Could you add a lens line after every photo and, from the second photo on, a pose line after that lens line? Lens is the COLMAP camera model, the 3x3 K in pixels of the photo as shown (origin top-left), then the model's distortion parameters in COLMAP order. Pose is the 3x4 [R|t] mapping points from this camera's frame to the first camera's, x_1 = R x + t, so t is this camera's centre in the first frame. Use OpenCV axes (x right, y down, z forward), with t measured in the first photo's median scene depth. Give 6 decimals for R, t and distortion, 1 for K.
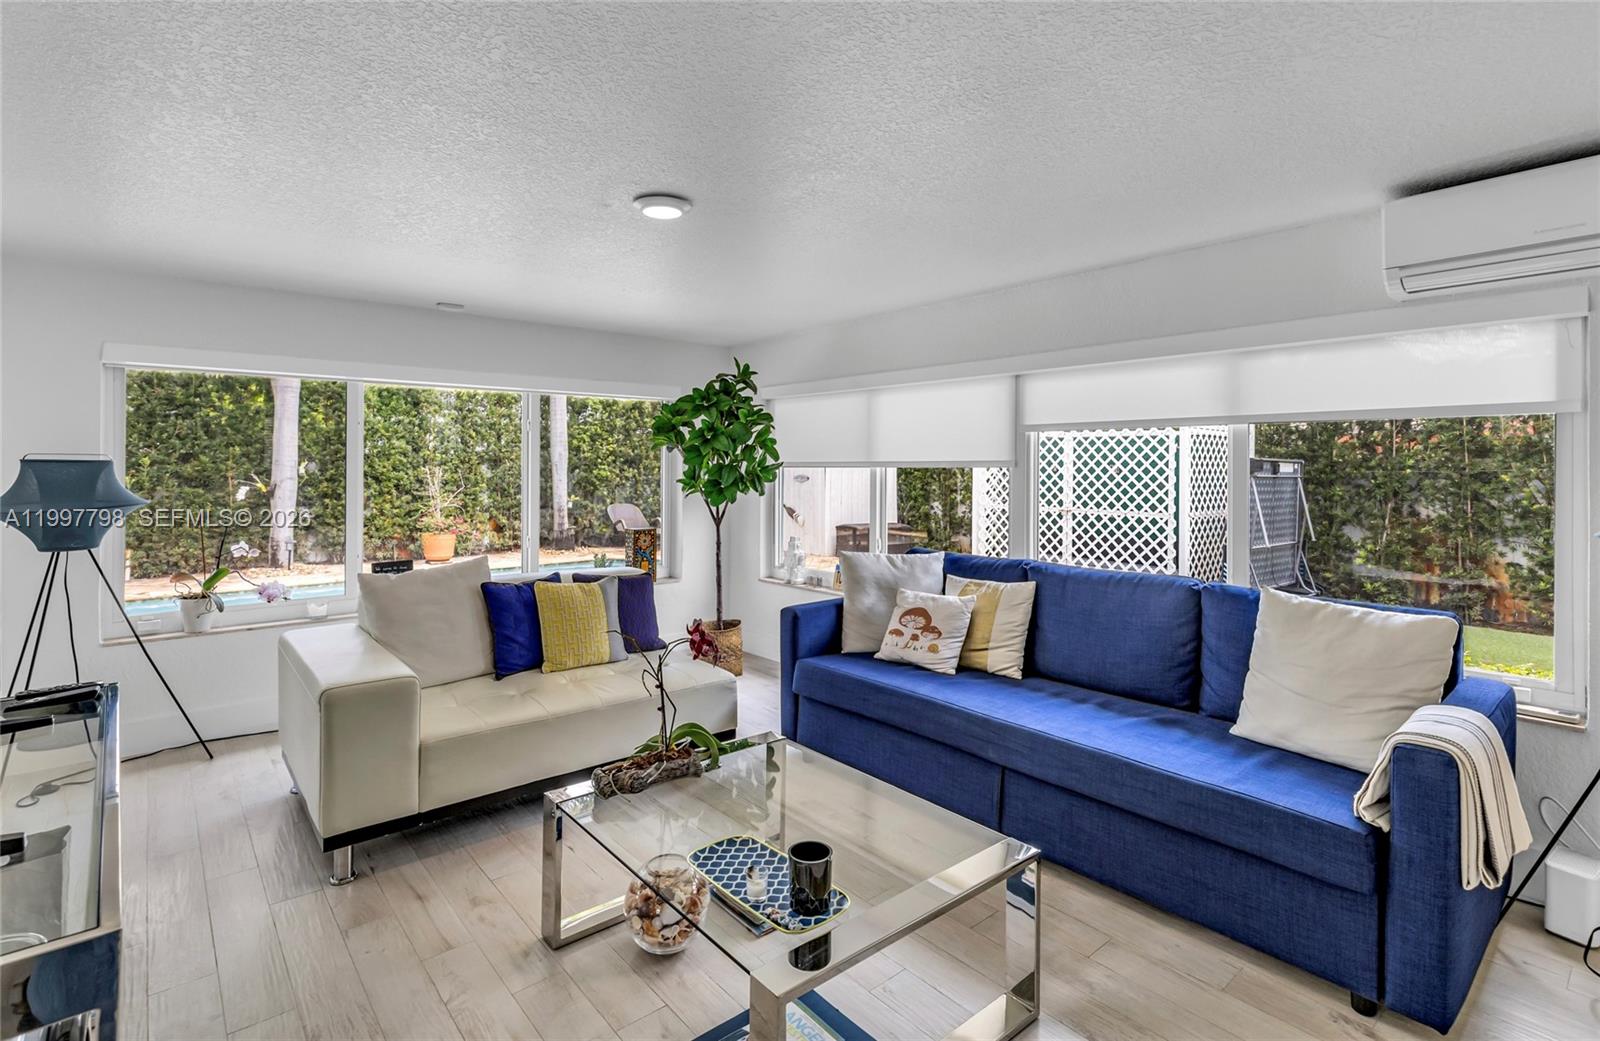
lens RADIAL K [[773.0, 0, 801.1], [0, 773.0, 472.6], [0, 0, 1]] dist [0.001712, 0.000207]
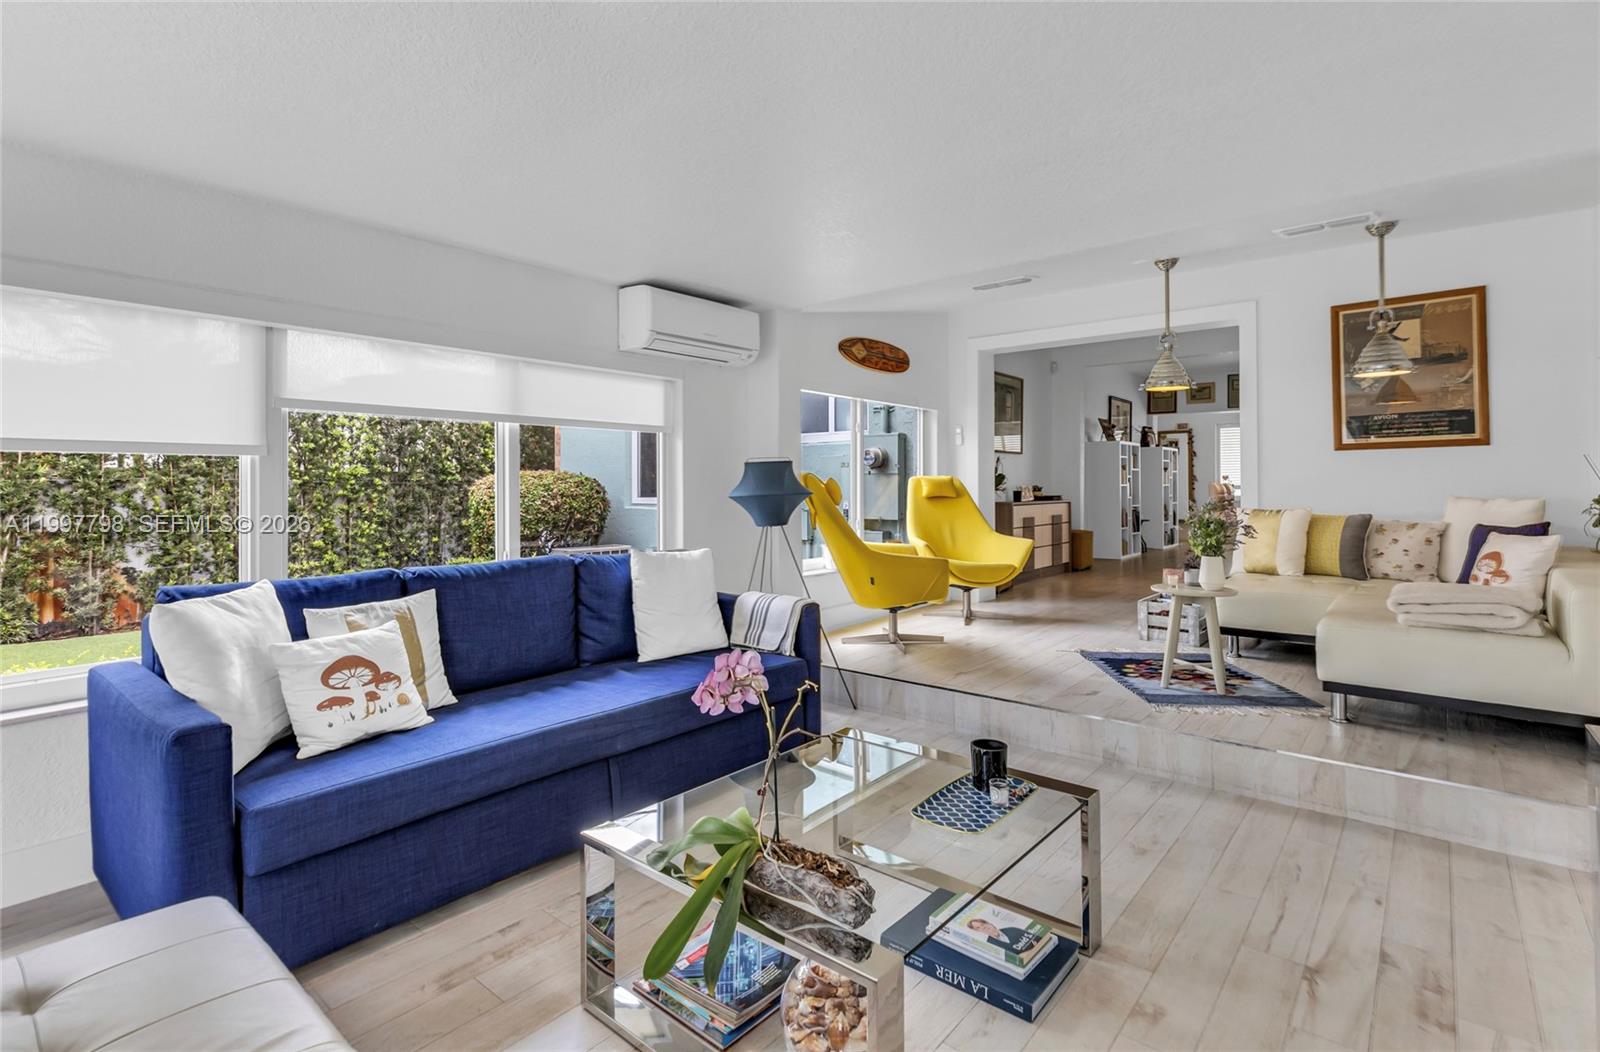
lens RADIAL K [[722.0, 0, 798.0], [0, 722.0, 488.1], [0, 0, 1]] dist [-0.000389, -0.000027]
pose [[-0.198284, 0.002569, 0.980141, -0.555062], [0.002585, 0.999994, -0.002099, 0.031013], [-0.980141, 0.002117, -0.198289, 0.756520]]
